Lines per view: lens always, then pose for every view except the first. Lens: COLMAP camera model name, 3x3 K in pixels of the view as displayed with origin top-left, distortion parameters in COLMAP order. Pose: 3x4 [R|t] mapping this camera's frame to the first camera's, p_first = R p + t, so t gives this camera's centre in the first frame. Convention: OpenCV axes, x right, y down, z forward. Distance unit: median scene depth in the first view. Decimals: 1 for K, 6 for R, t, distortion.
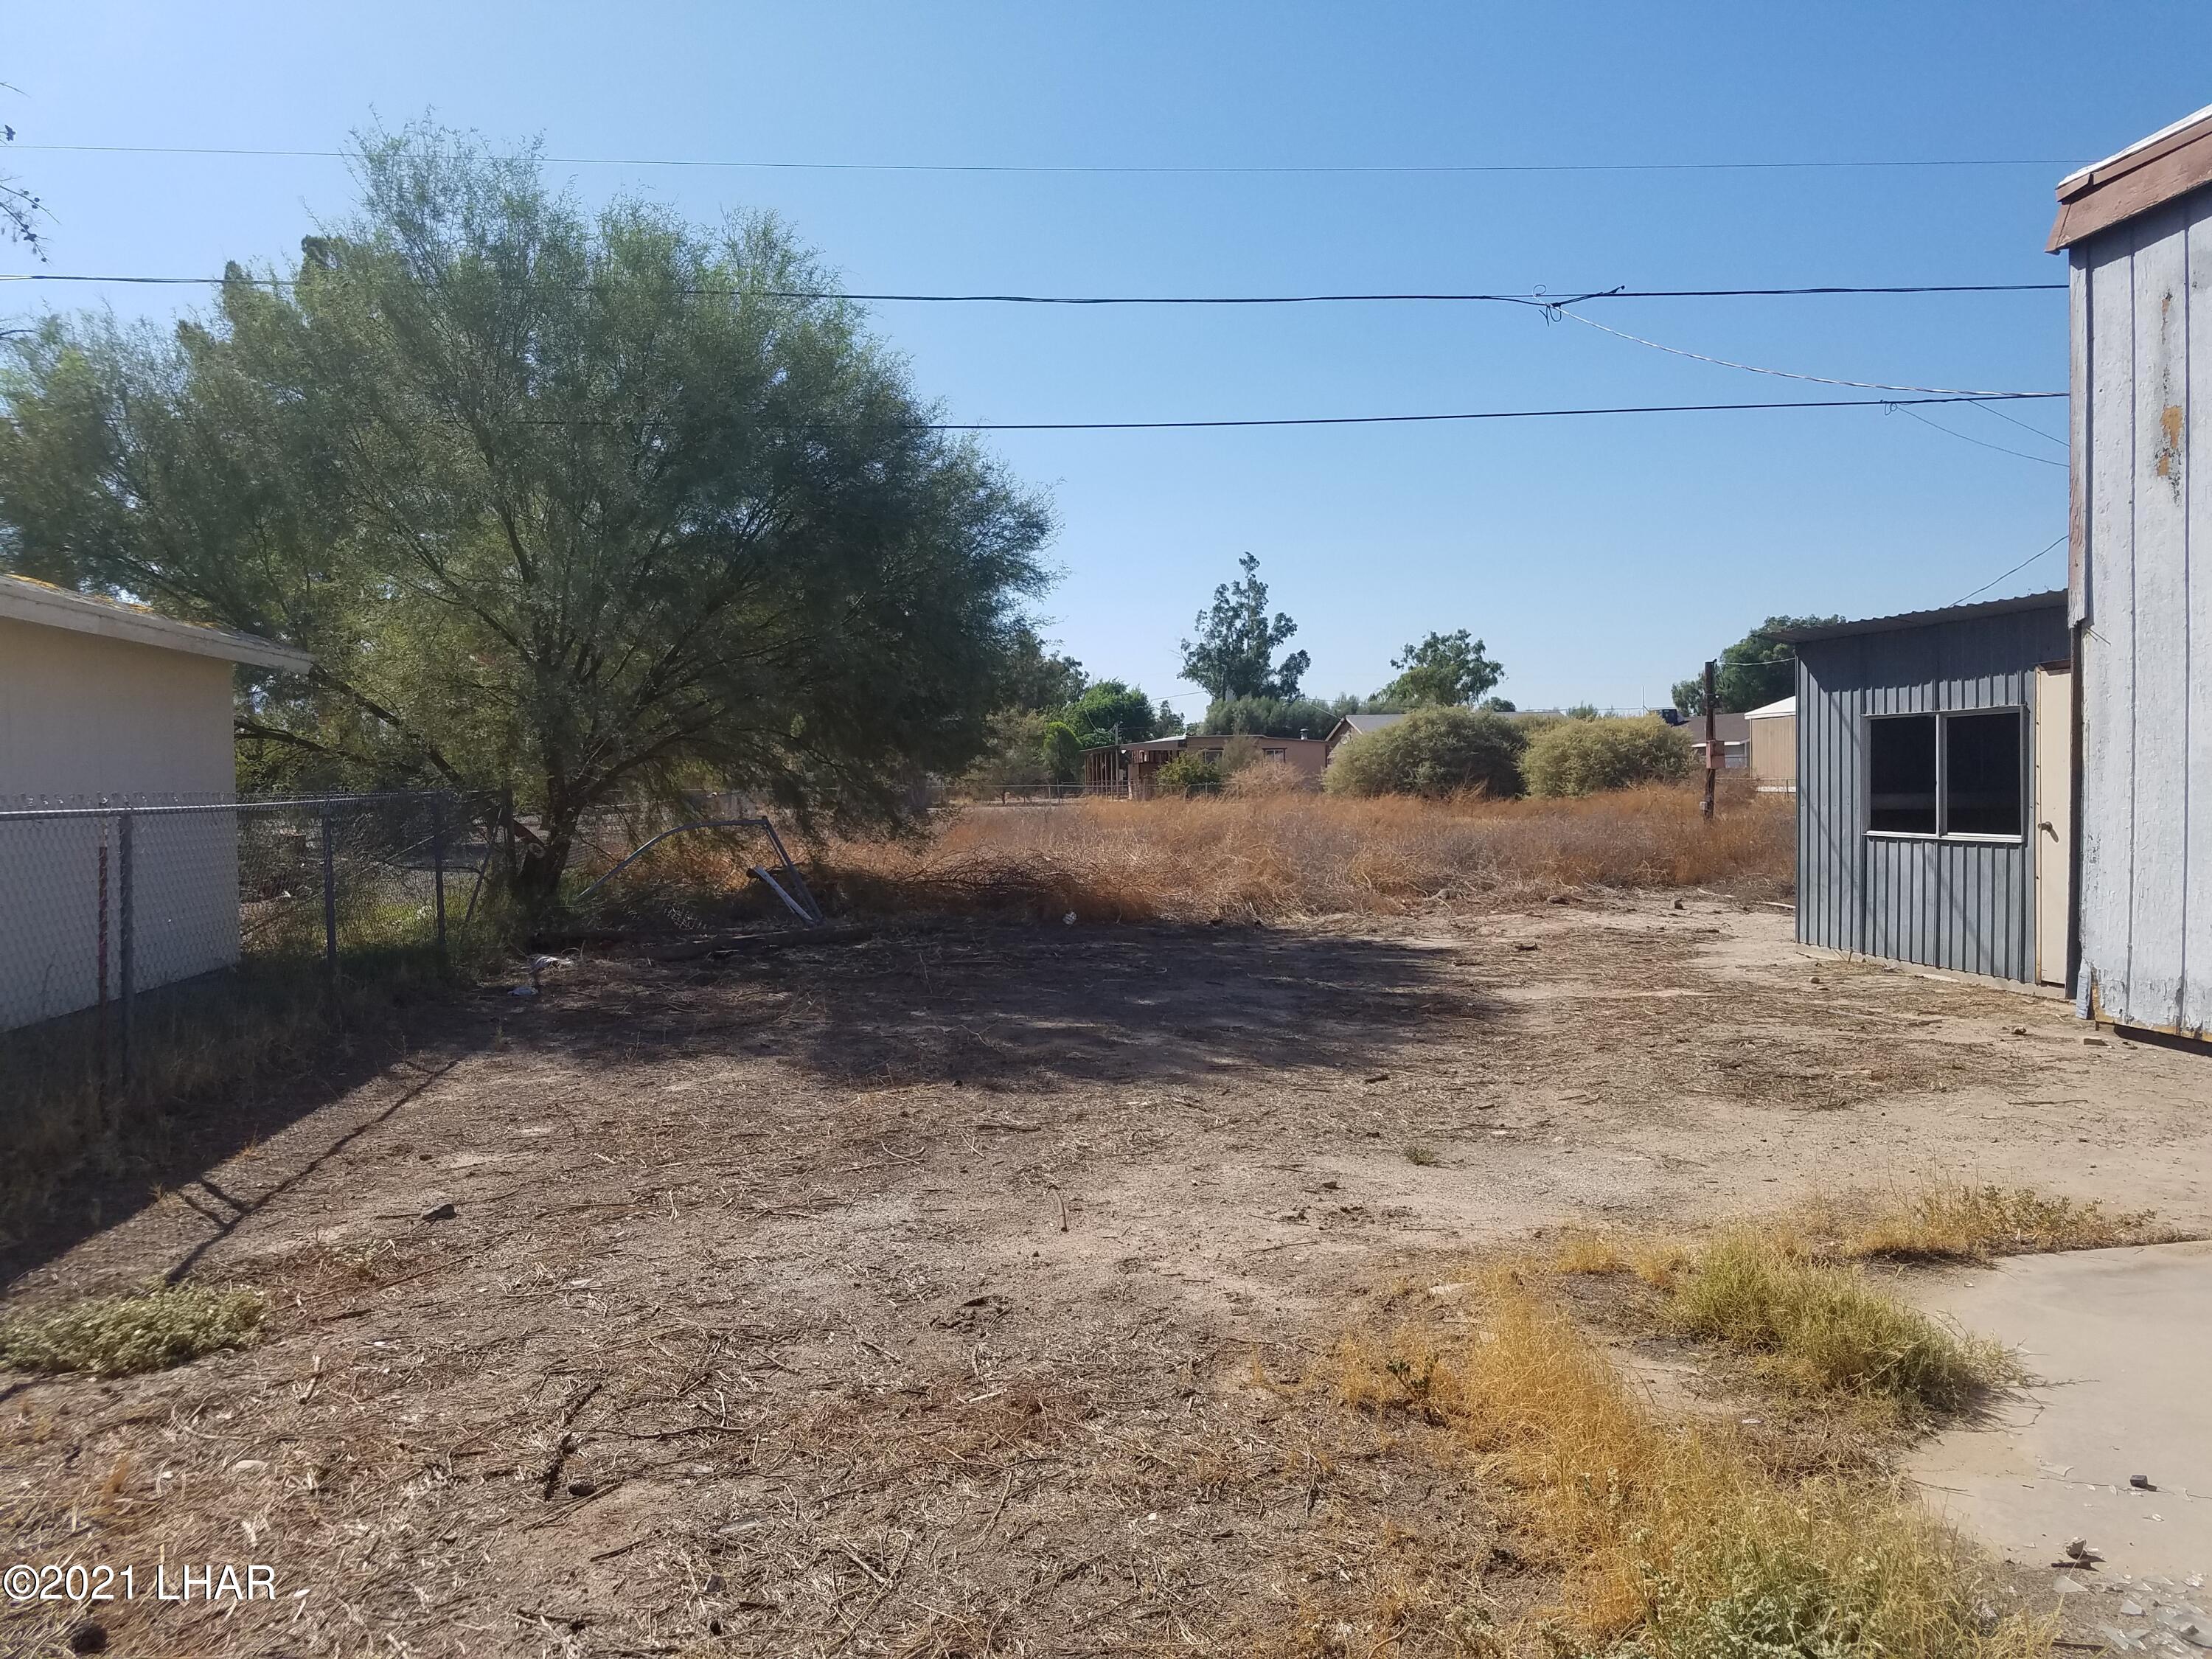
lens RADIAL K [[1726.4, 0, 1106.0], [0, 1726.4, 829.5], [0, 0, 1]] dist [0.002986, 0.000703]
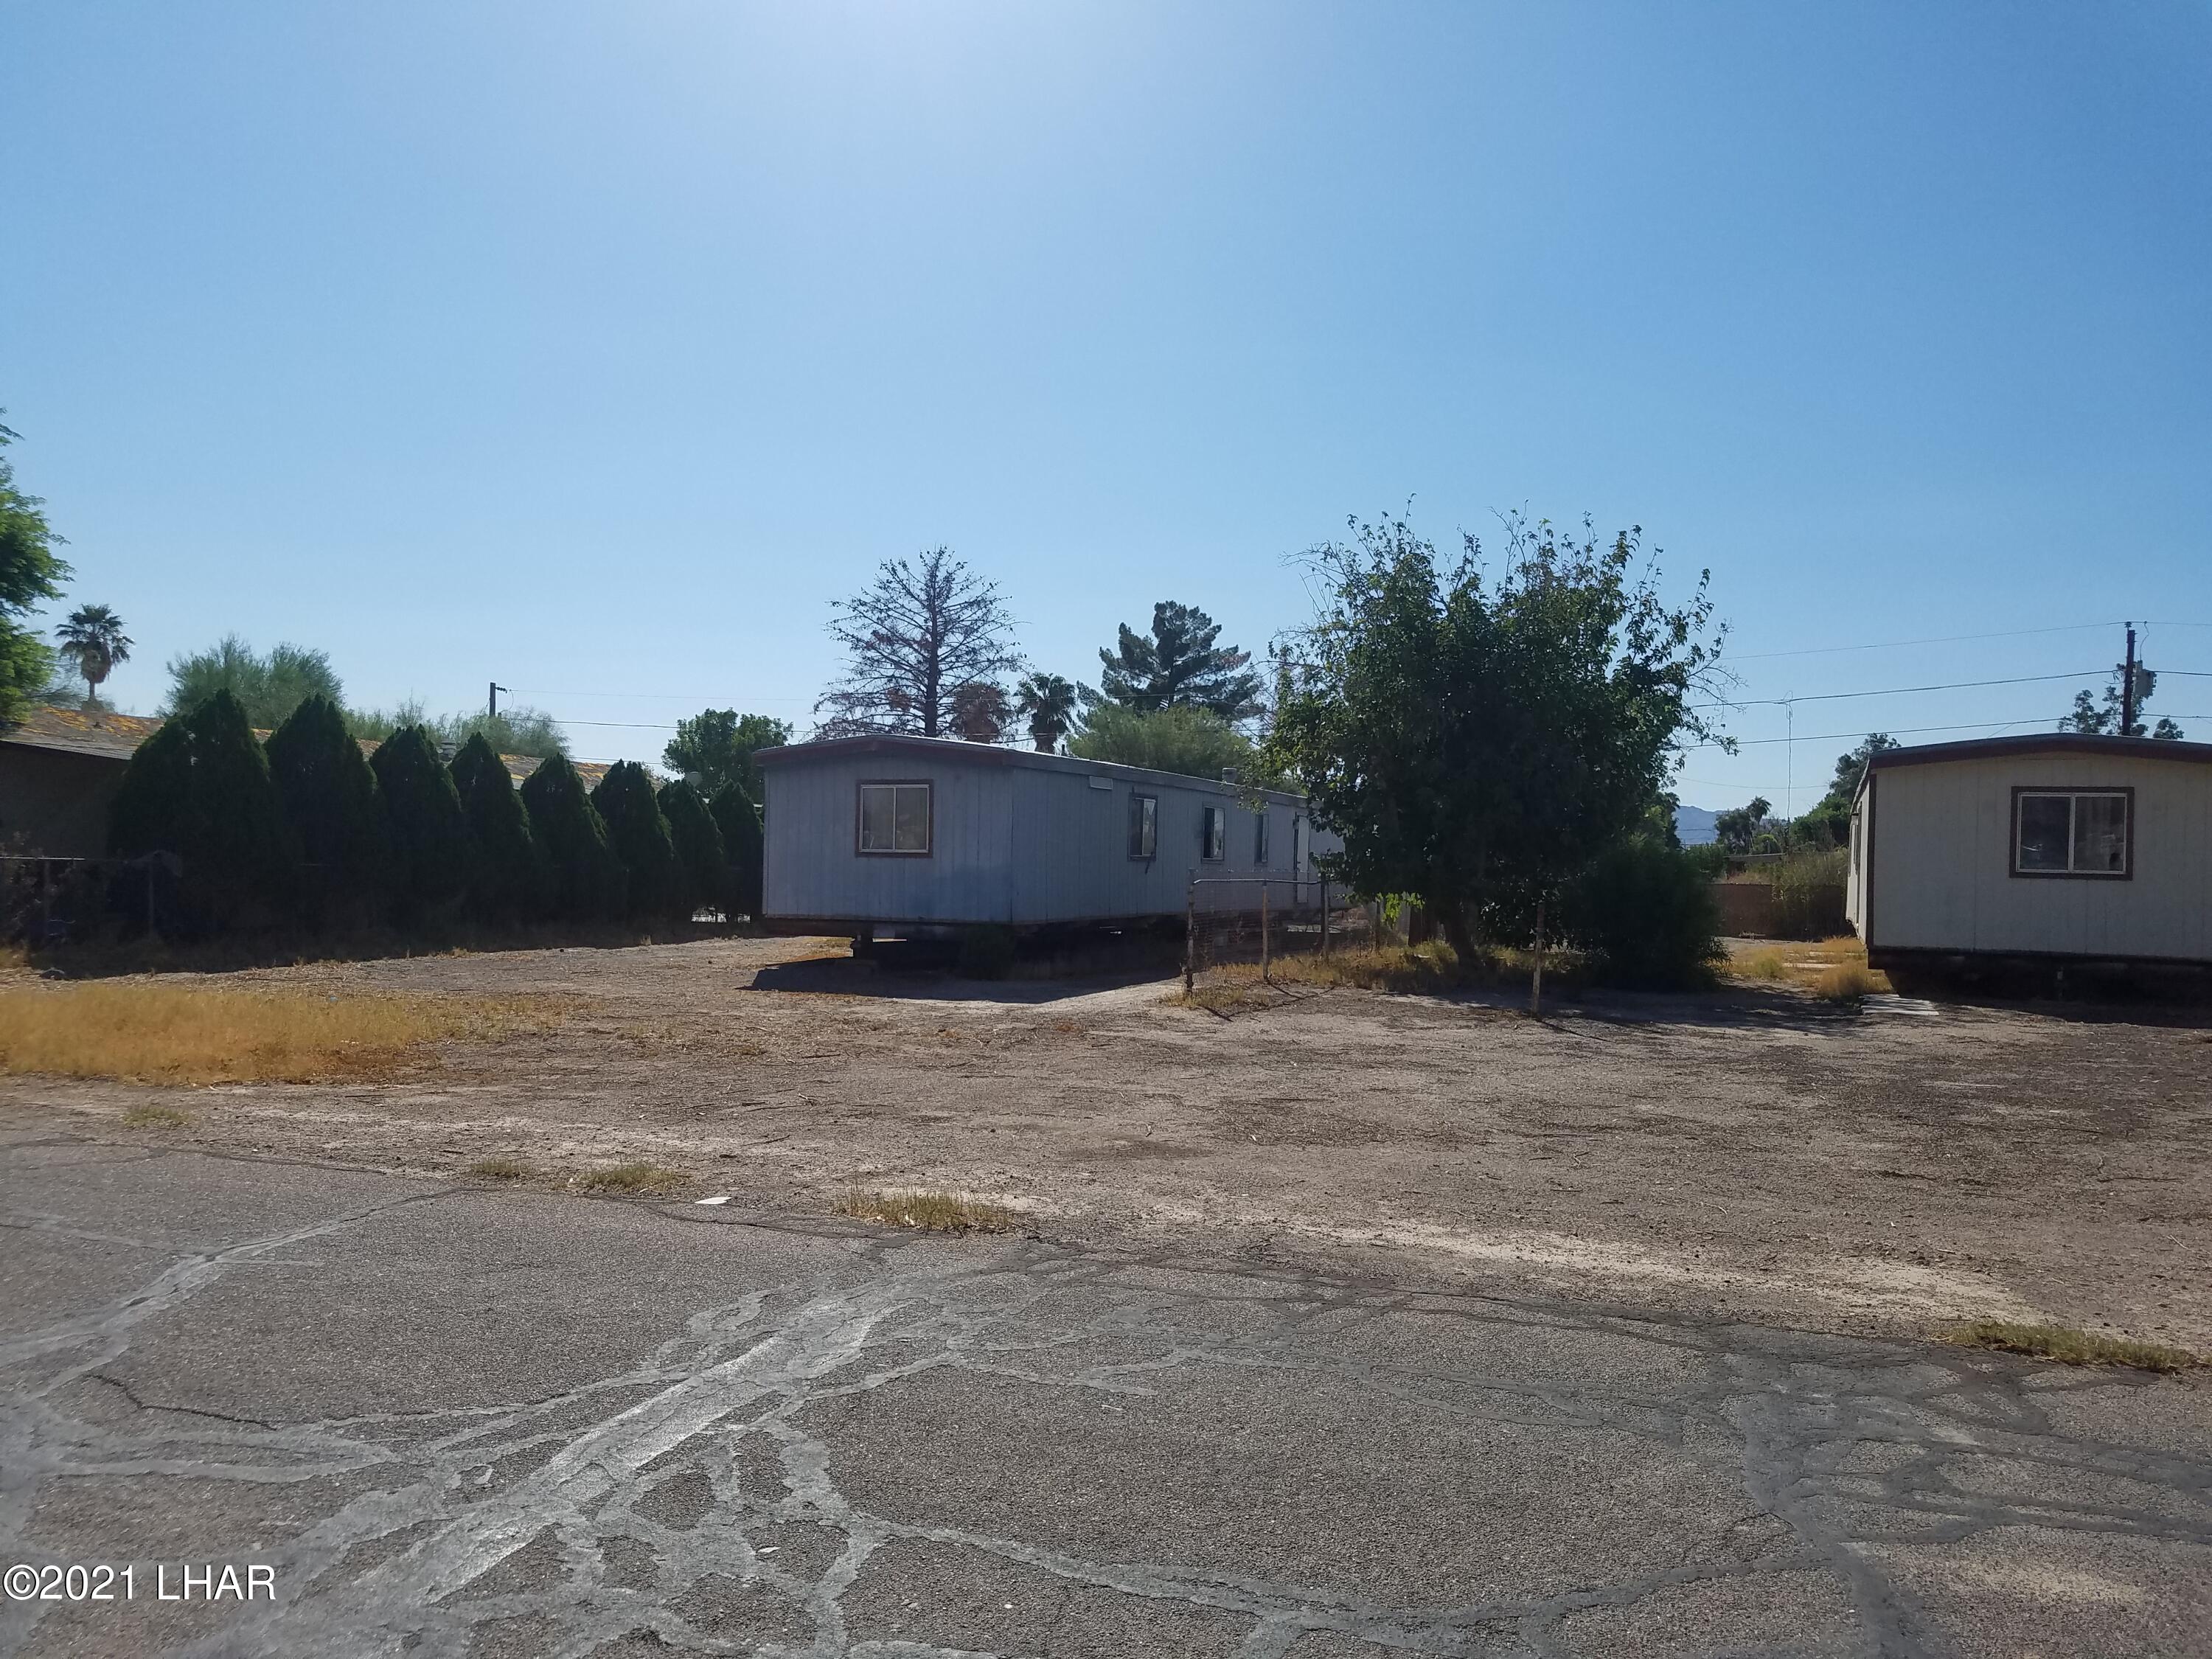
lens RADIAL K [[1650.5, 0, 1086.3], [0, 1650.5, 839.2], [0, 0, 1]] dist [0.001587, 0.000076]
pose [[0.855770, 0.020920, -0.516934, 0.515348], [-0.045642, 0.998339, -0.035158, 0.013617], [0.515340, 0.053681, 0.855303, -0.753378]]
